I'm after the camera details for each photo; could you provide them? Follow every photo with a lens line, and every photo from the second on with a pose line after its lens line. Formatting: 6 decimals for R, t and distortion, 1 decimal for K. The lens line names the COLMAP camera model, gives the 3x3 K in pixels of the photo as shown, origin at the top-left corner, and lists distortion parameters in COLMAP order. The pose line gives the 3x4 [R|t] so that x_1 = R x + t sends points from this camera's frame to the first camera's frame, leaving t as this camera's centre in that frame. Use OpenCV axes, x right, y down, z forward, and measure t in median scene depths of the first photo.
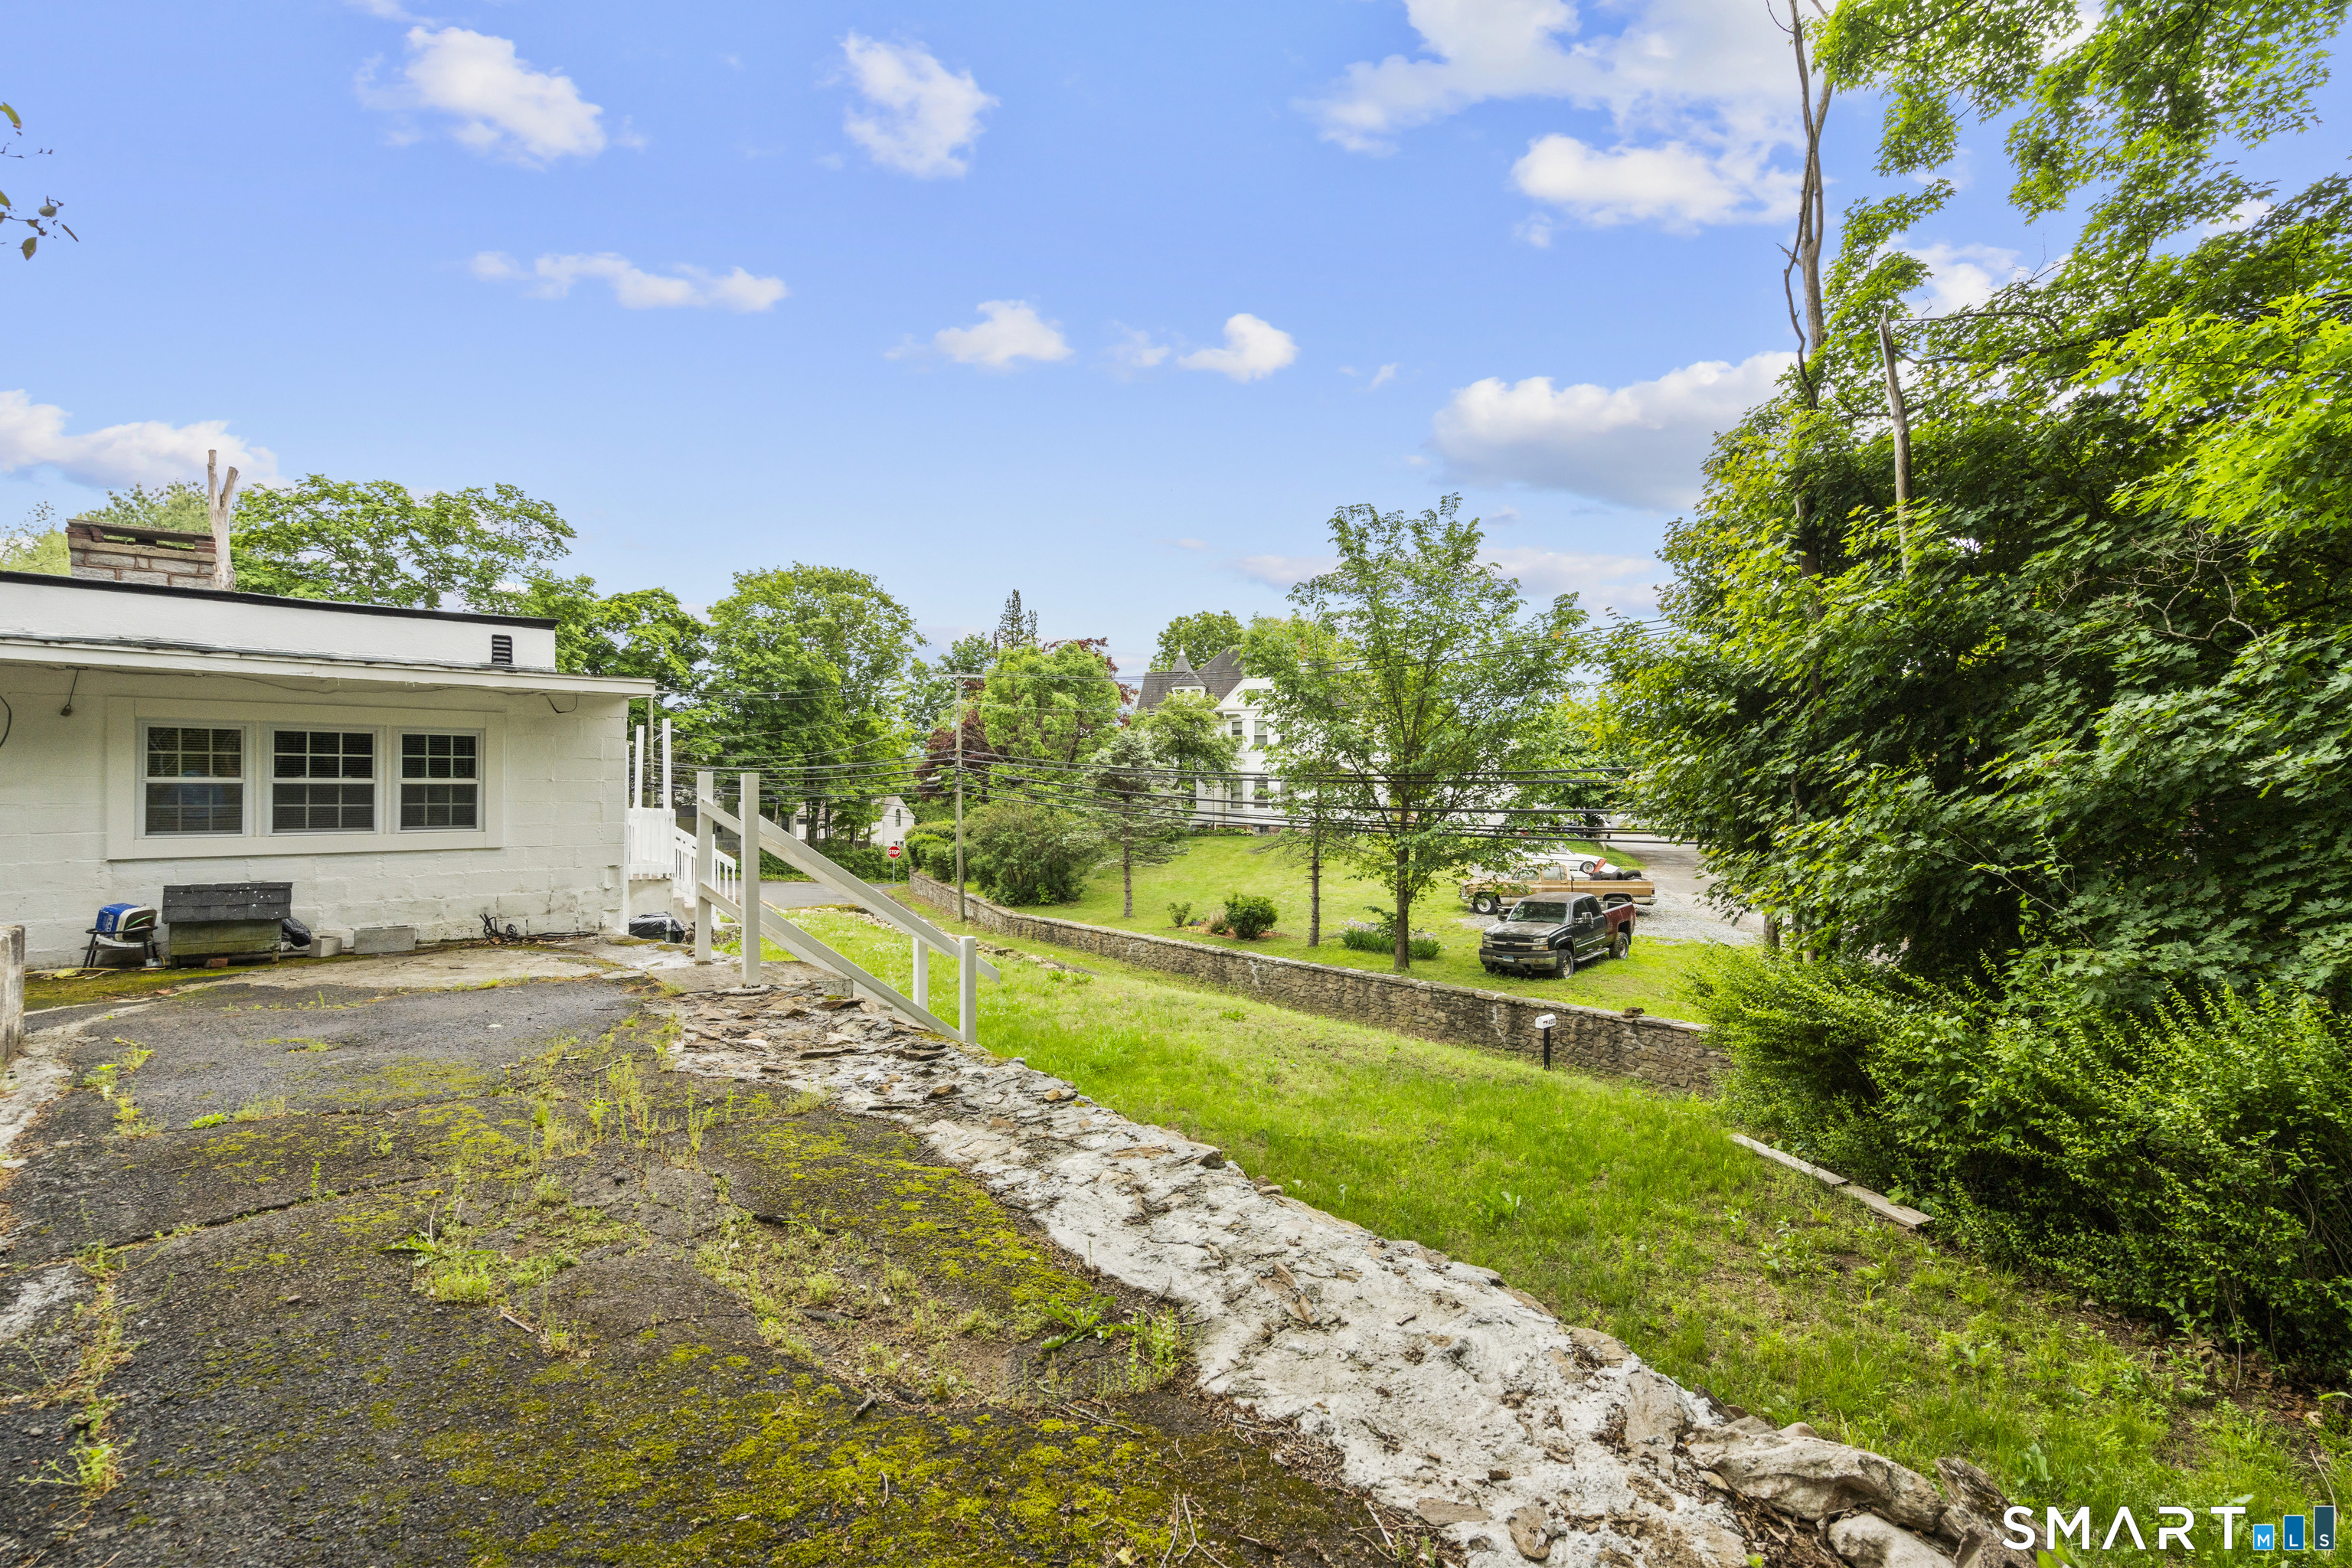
lens RADIAL K [[1050.8, 0, 1168.8], [0, 1050.8, 785.5], [0, 0, 1]] dist [-0.007250, 0.003218]
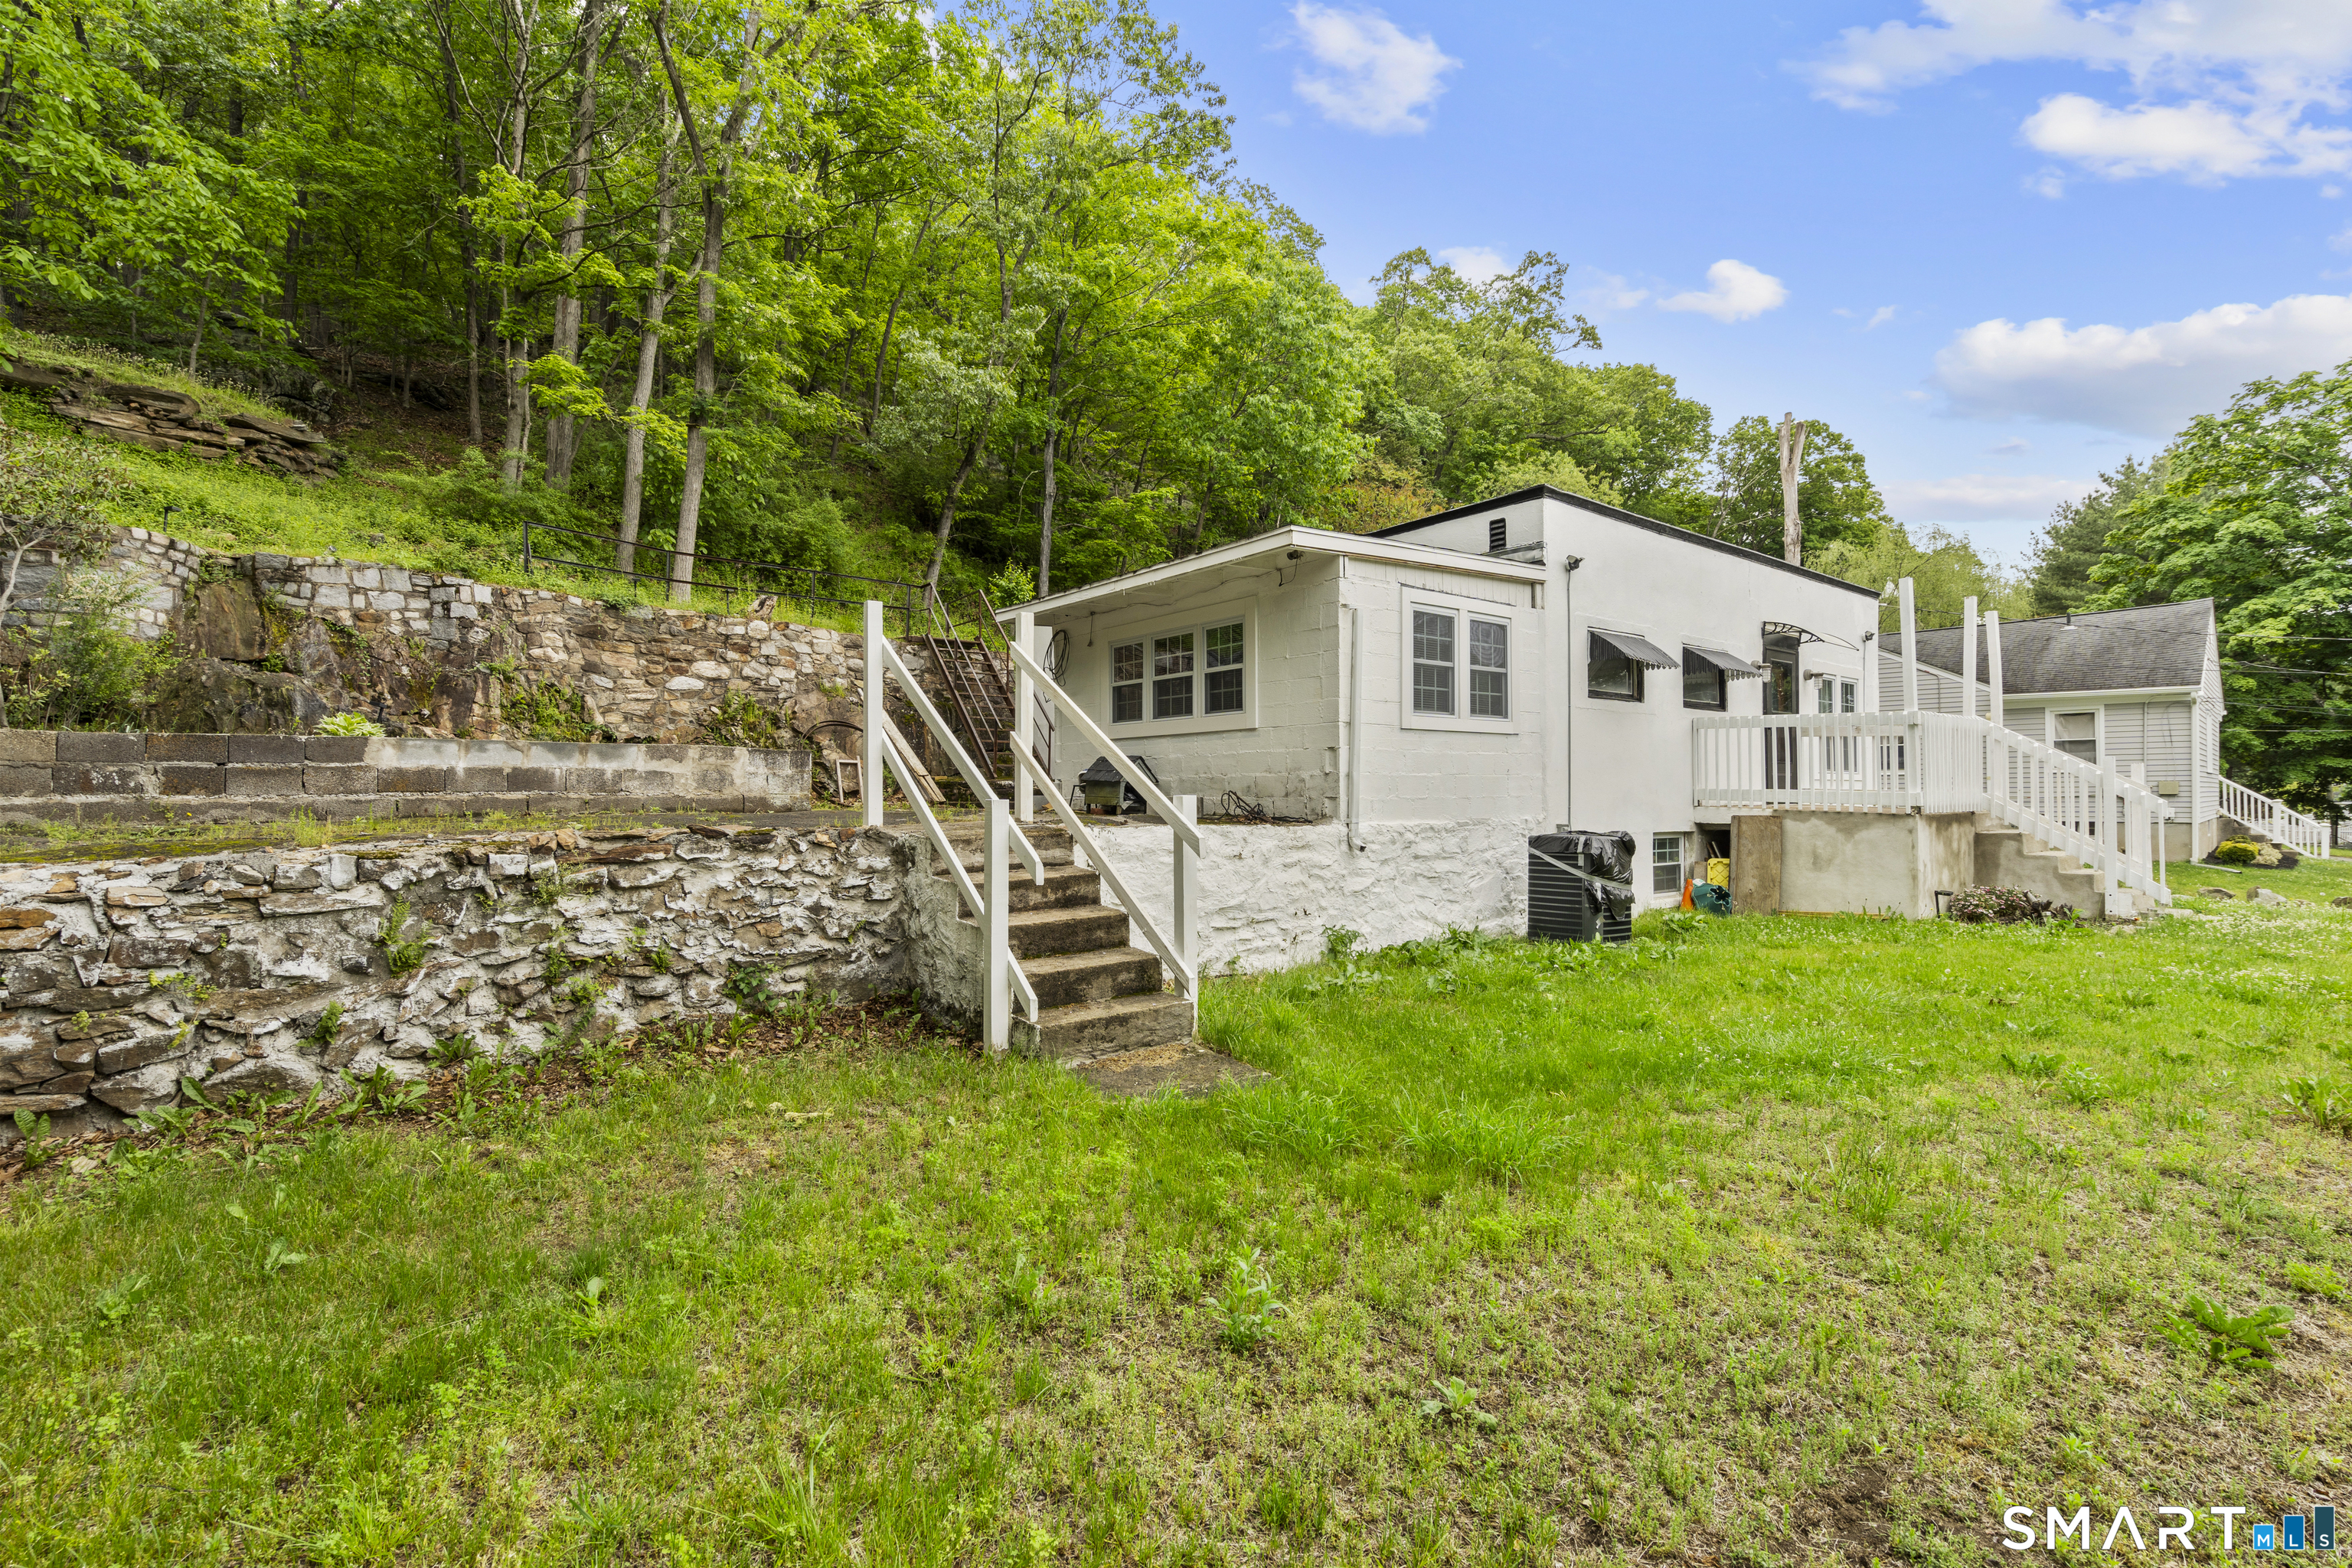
lens RADIAL K [[1050.8, 0, 1168.8], [0, 1050.8, 785.5], [0, 0, 1]] dist [-0.007250, 0.003218]
pose [[-0.060976, -0.005102, -0.998126, 0.135536], [0.010441, 0.999929, -0.005749, 0.041905], [0.998085, -0.010772, -0.060919, 0.342161]]
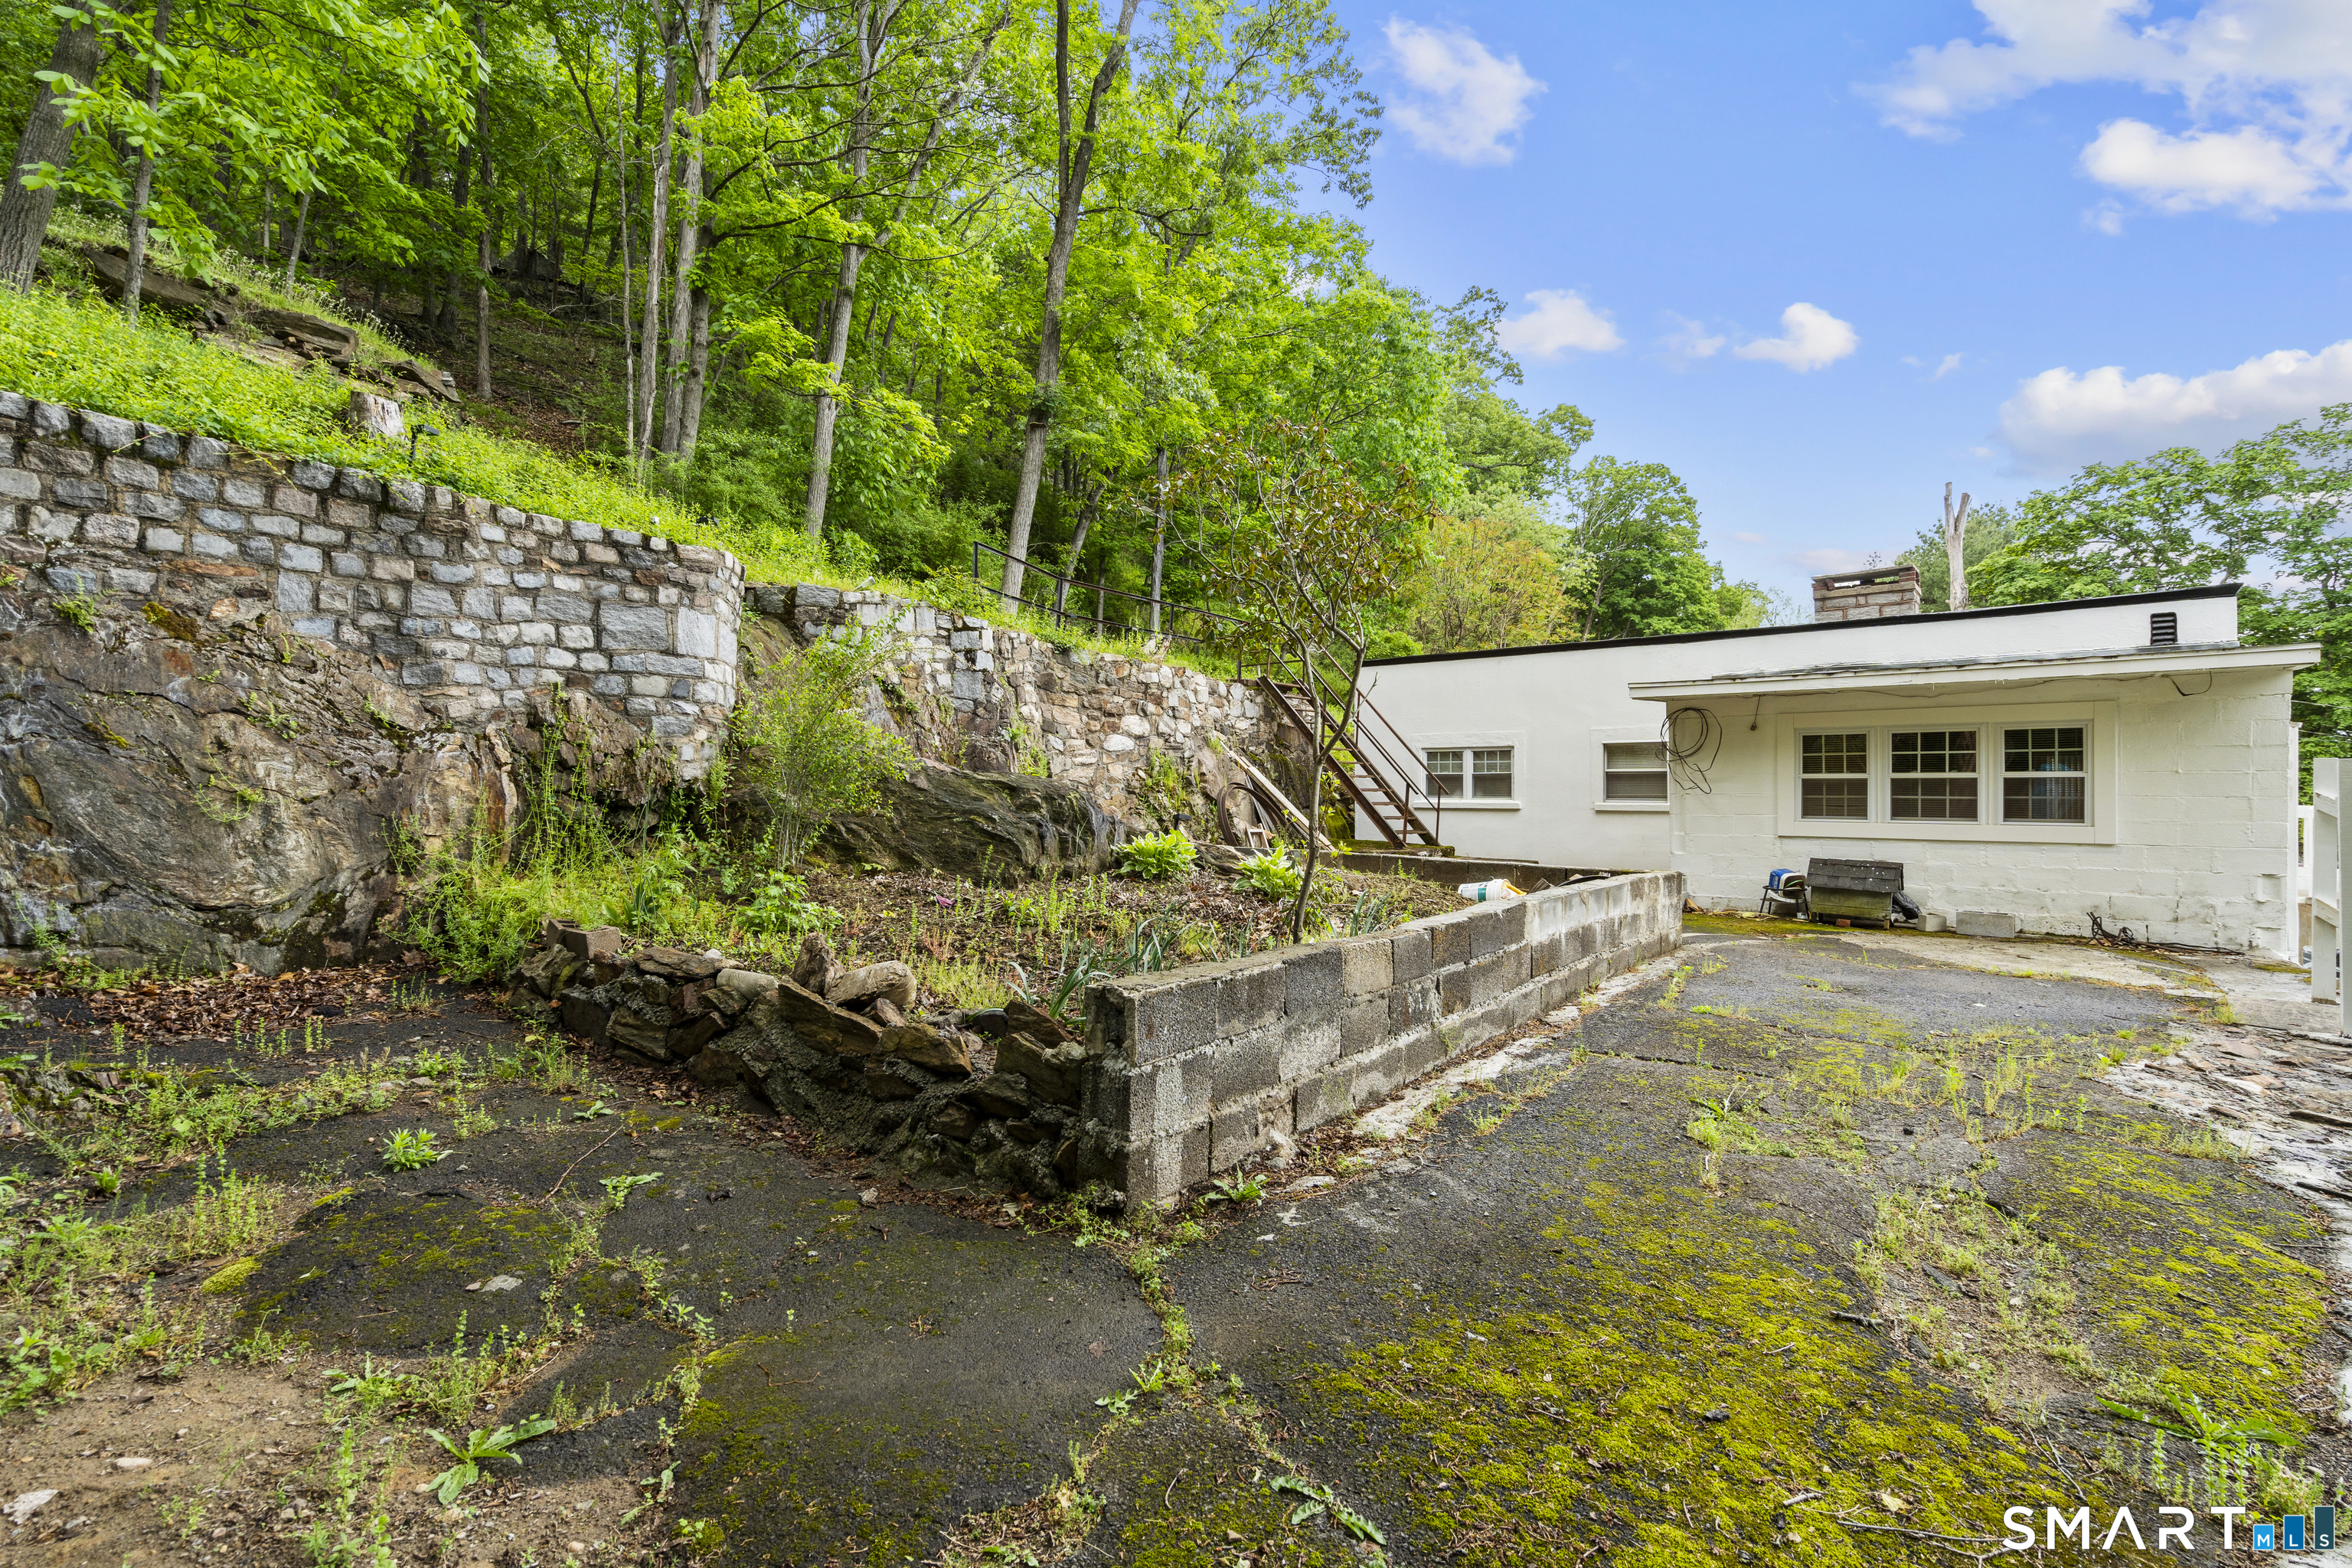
lens RADIAL K [[1056.5, 0, 1173.5], [0, 1056.5, 777.4], [0, 0, 1]] dist [-0.001806, 0.001142]
pose [[0.147626, -0.009445, -0.988998, 0.060863], [0.003601, 0.999953, -0.009012, 0.001649], [0.989037, -0.002231, 0.147653, 0.009713]]
